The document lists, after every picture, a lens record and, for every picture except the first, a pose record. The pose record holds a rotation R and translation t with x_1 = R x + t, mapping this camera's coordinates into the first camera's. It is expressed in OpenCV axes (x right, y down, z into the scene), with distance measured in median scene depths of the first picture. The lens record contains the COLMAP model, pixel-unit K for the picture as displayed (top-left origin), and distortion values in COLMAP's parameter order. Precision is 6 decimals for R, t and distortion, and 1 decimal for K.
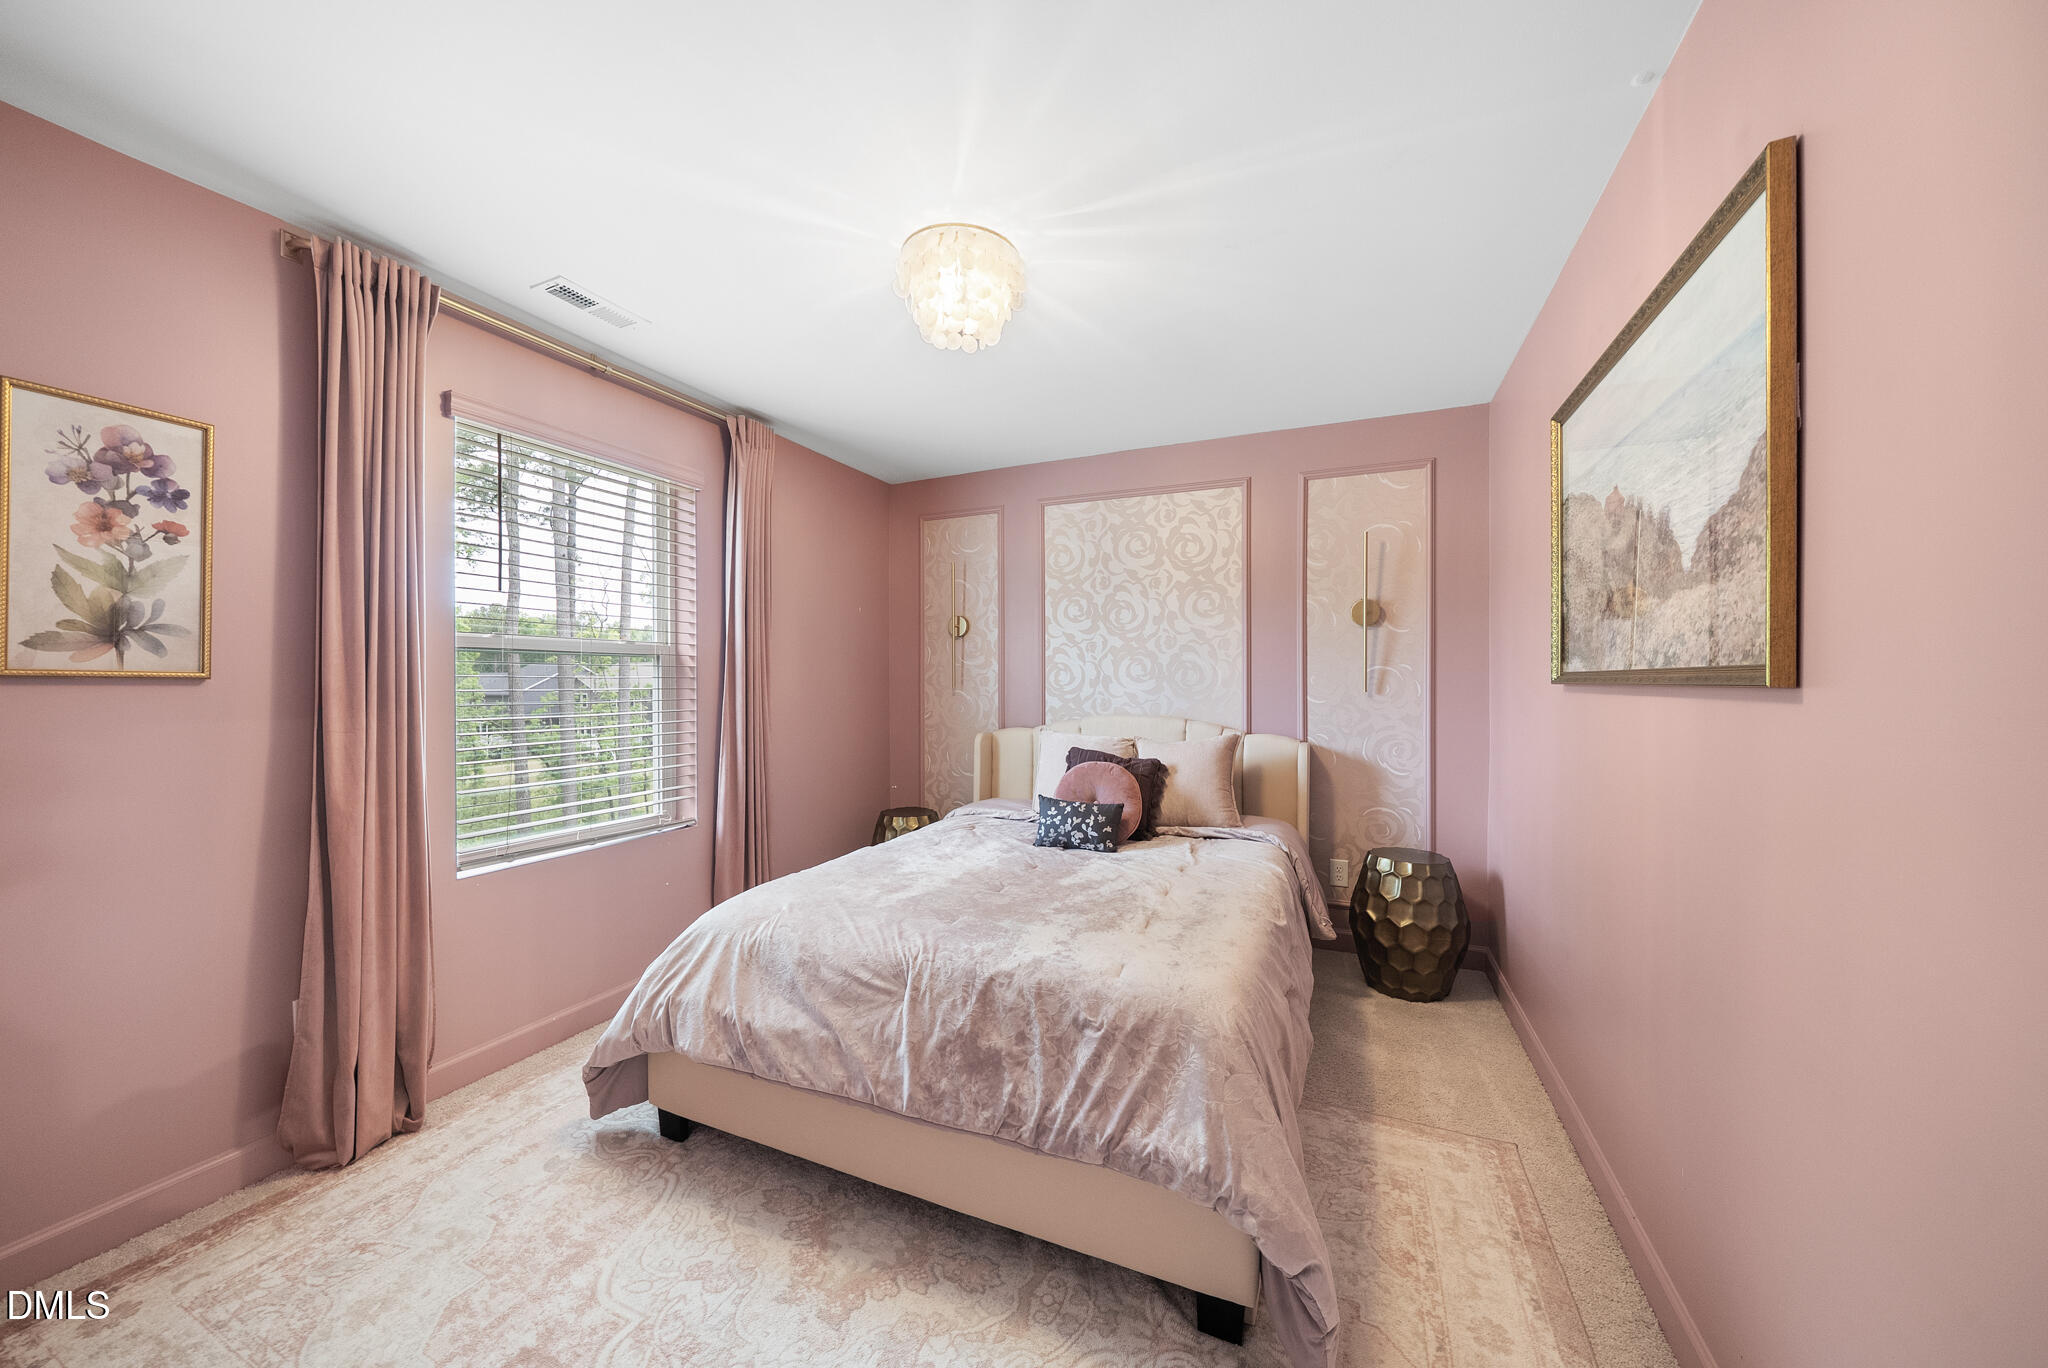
lens RADIAL K [[713.7, 0, 1022.1], [0, 713.7, 717.9], [0, 0, 1]] dist [-0.009020, -0.000017]
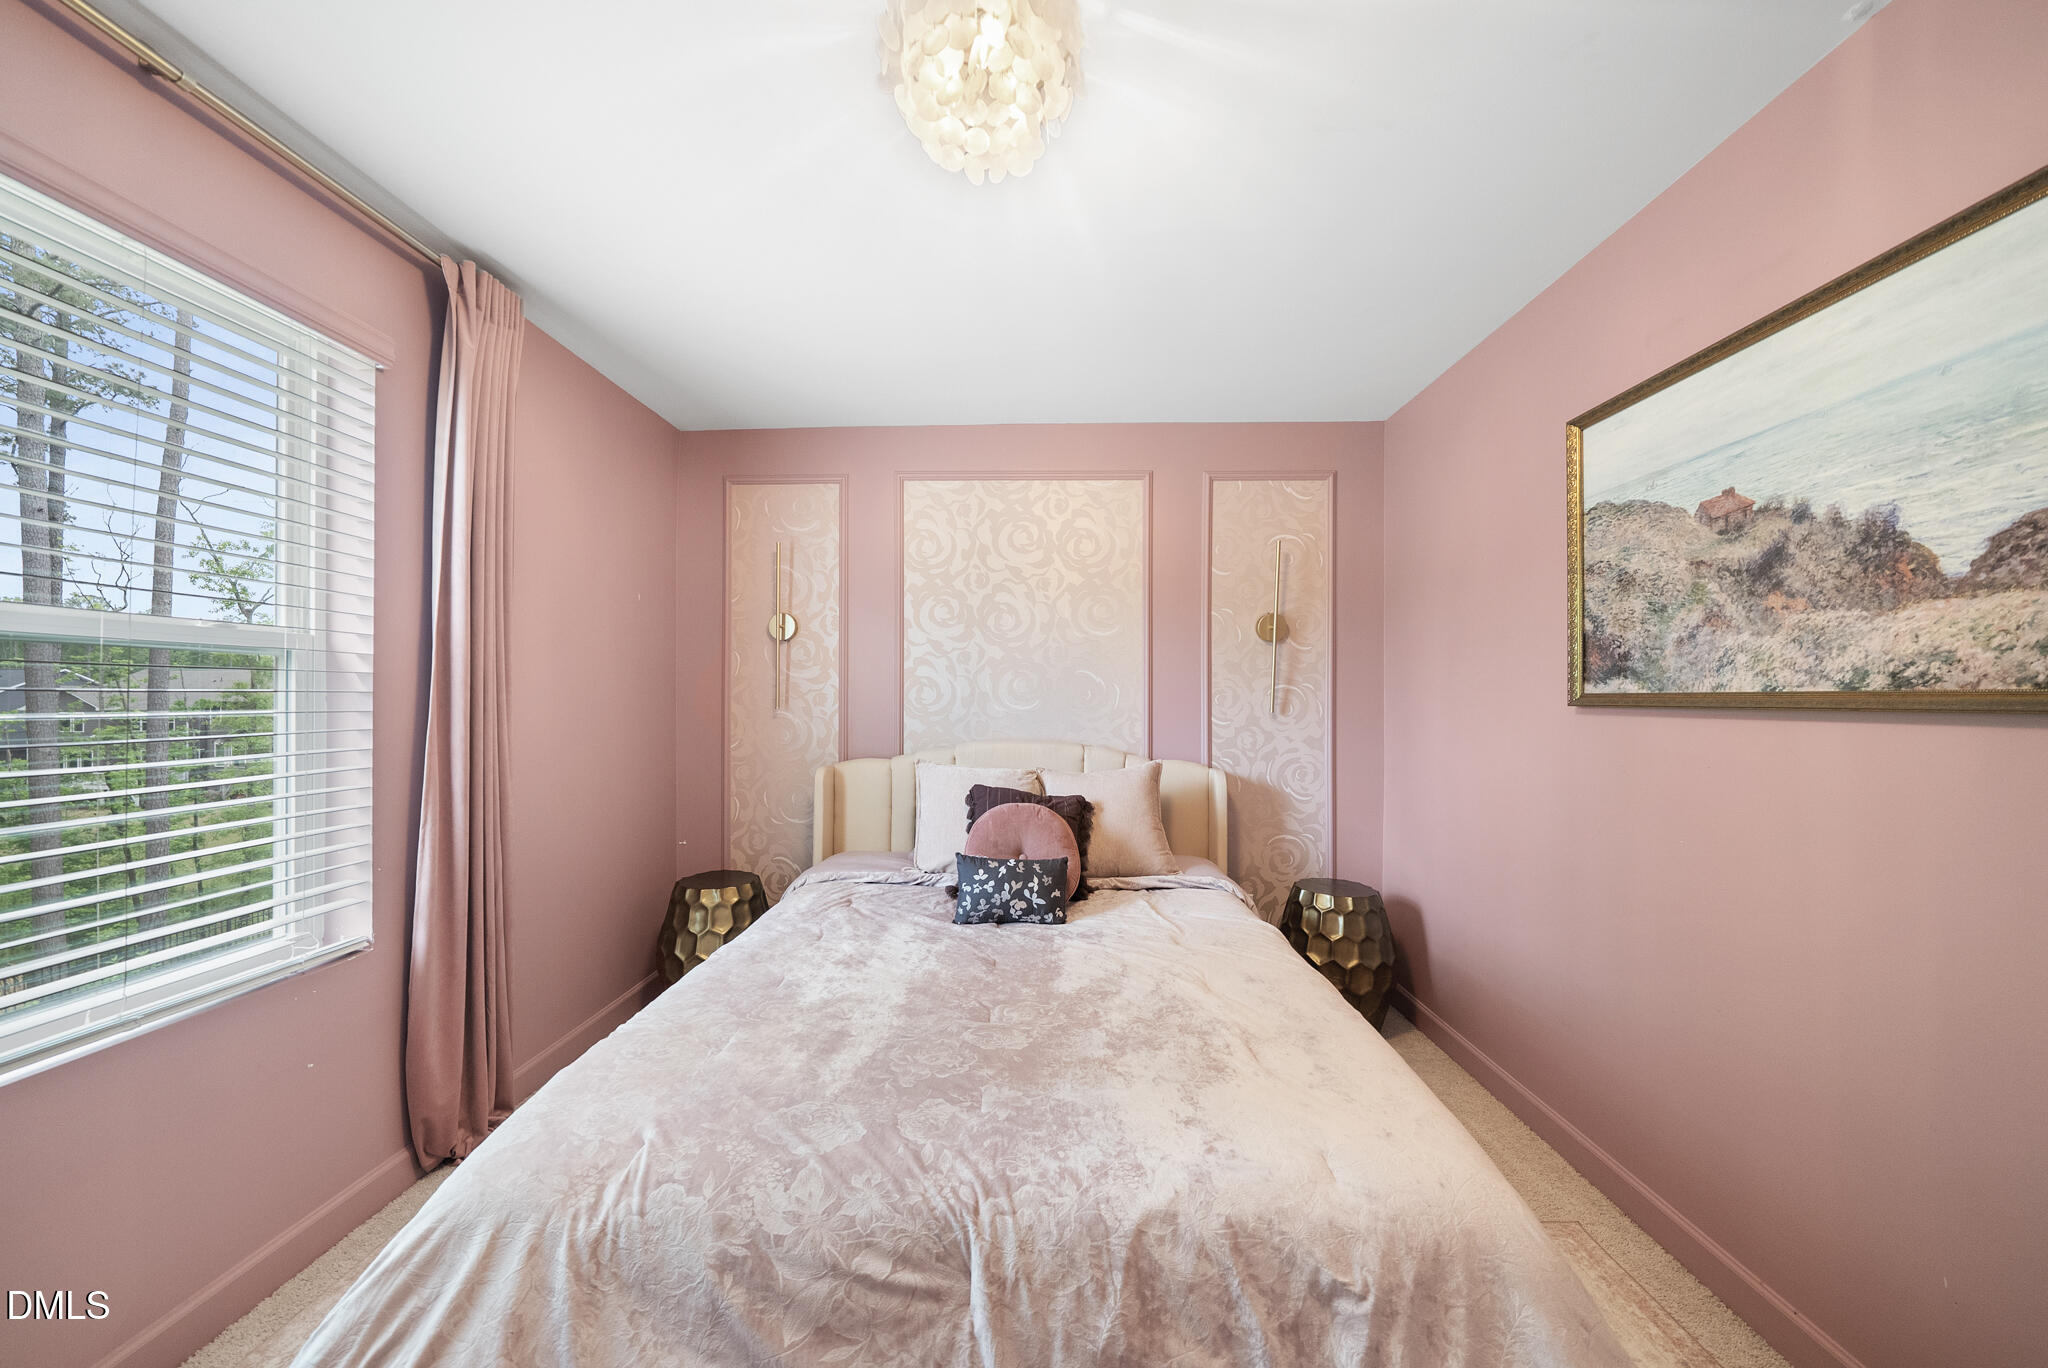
lens RADIAL K [[713.7, 0, 1022.1], [0, 713.7, 717.9], [0, 0, 1]] dist [-0.009020, -0.000017]
pose [[0.928505, -0.006255, 0.371268, -0.177999], [0.014937, 0.999678, -0.020514, -0.015812], [-0.371021, 0.024593, 0.928299, 0.267292]]
